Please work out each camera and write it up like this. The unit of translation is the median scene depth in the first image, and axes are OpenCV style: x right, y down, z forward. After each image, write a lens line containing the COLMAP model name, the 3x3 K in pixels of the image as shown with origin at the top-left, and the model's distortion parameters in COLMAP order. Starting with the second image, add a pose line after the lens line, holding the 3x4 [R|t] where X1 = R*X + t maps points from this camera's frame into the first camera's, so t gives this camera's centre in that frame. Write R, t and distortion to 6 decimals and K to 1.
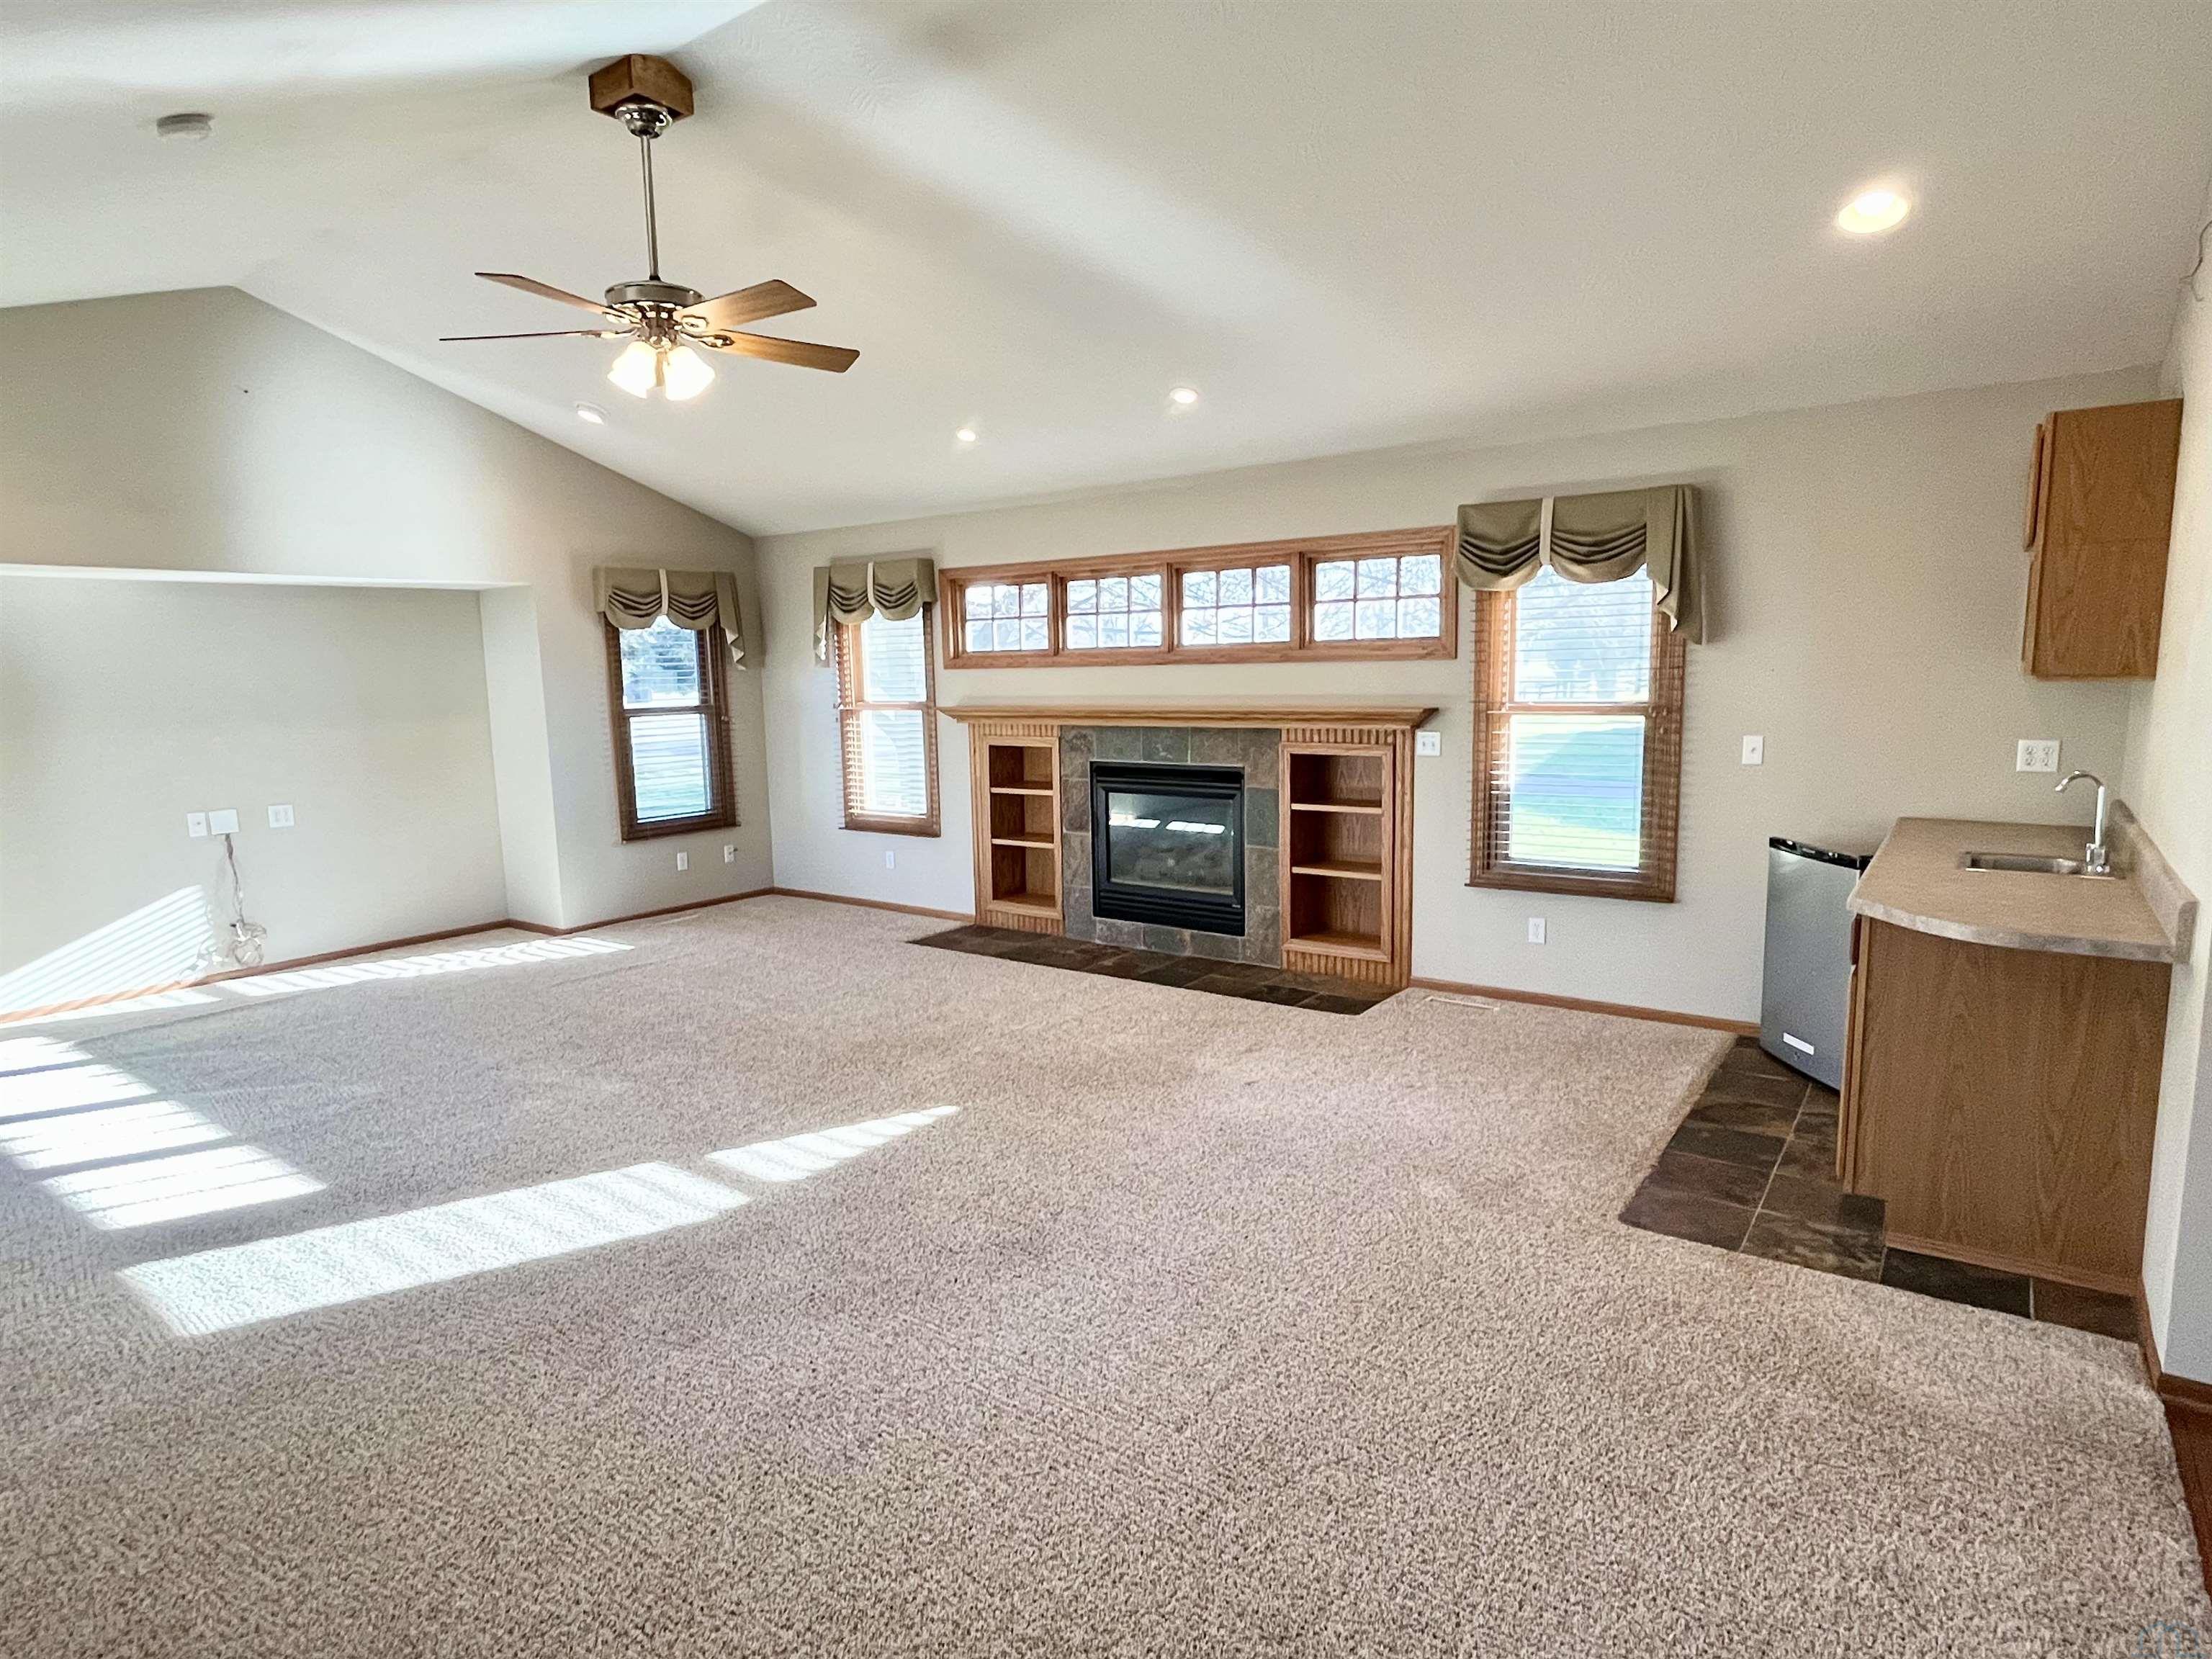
lens RADIAL K [[1214.4, 0, 1106.0], [0, 1214.4, 829.5], [0, 0, 1]] dist [0.003681, -0.000063]
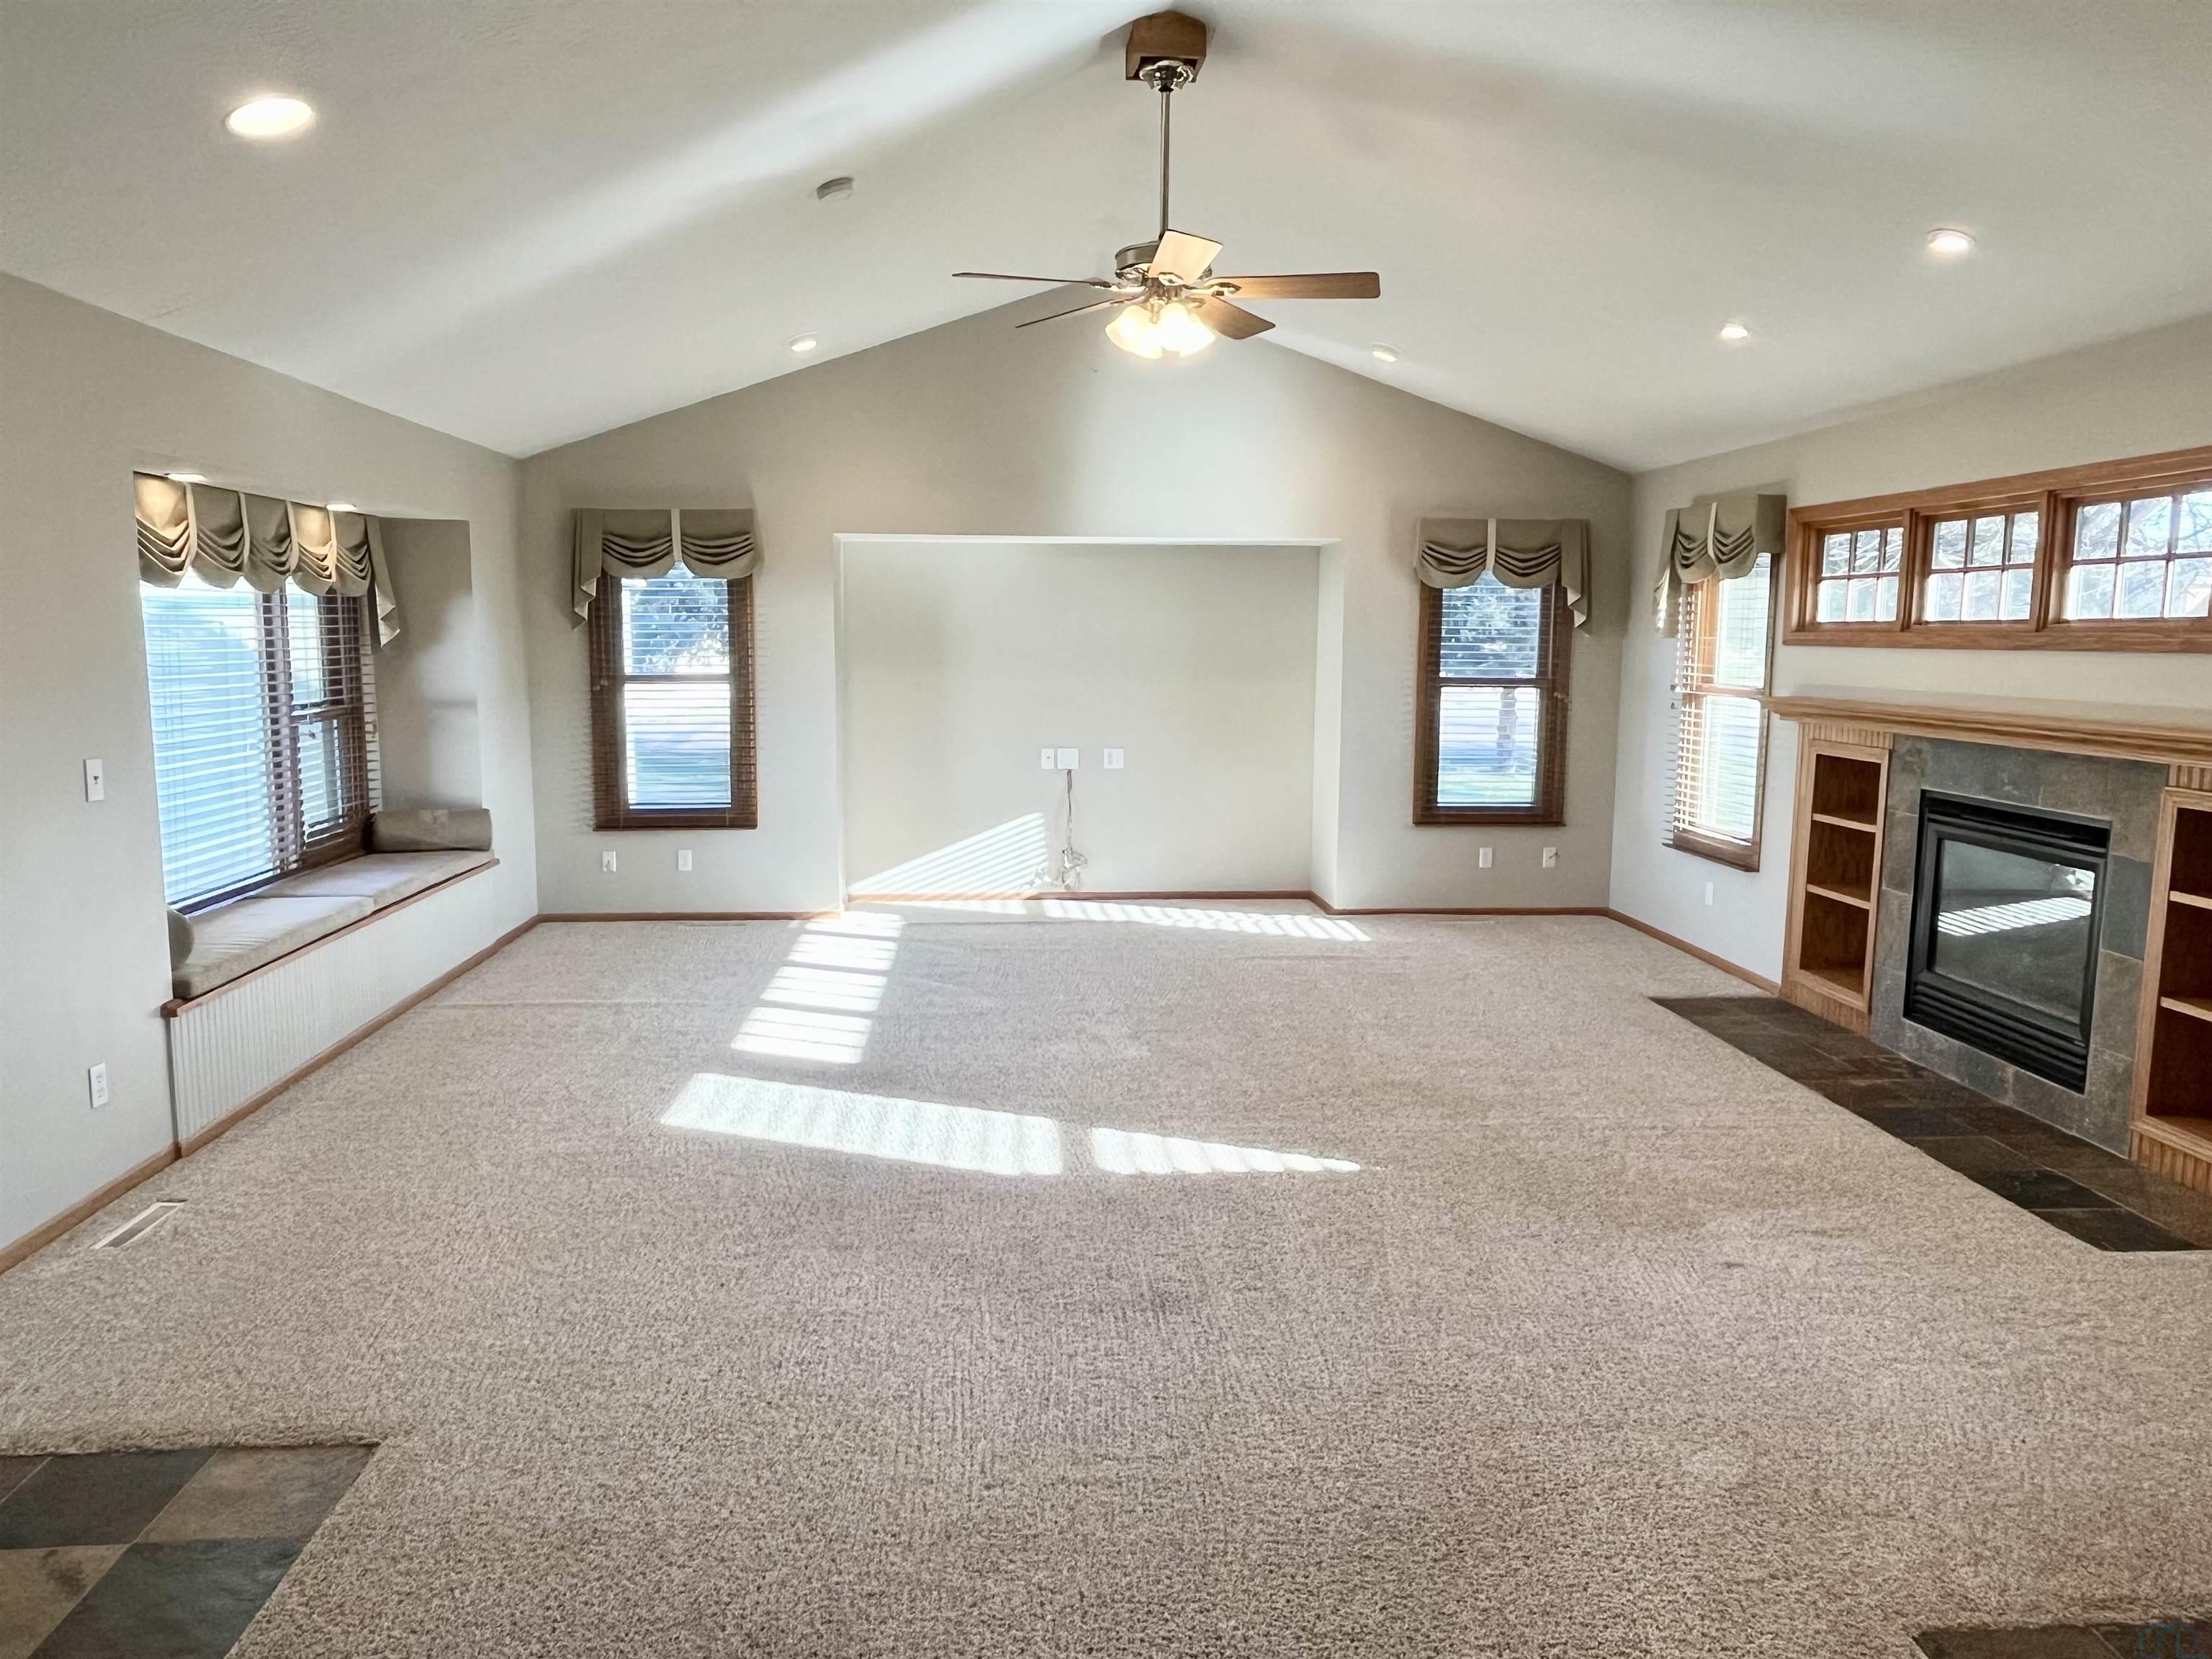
lens RADIAL K [[1520.2, 0, 1106.0], [0, 1520.2, 829.5], [0, 0, 1]] dist [0.000996, 0.000624]
pose [[0.652815, 0.126355, -0.746905, 0.339330], [-0.126602, 0.990321, 0.056881, -0.025585], [0.746863, 0.057427, 0.662493, 0.106547]]
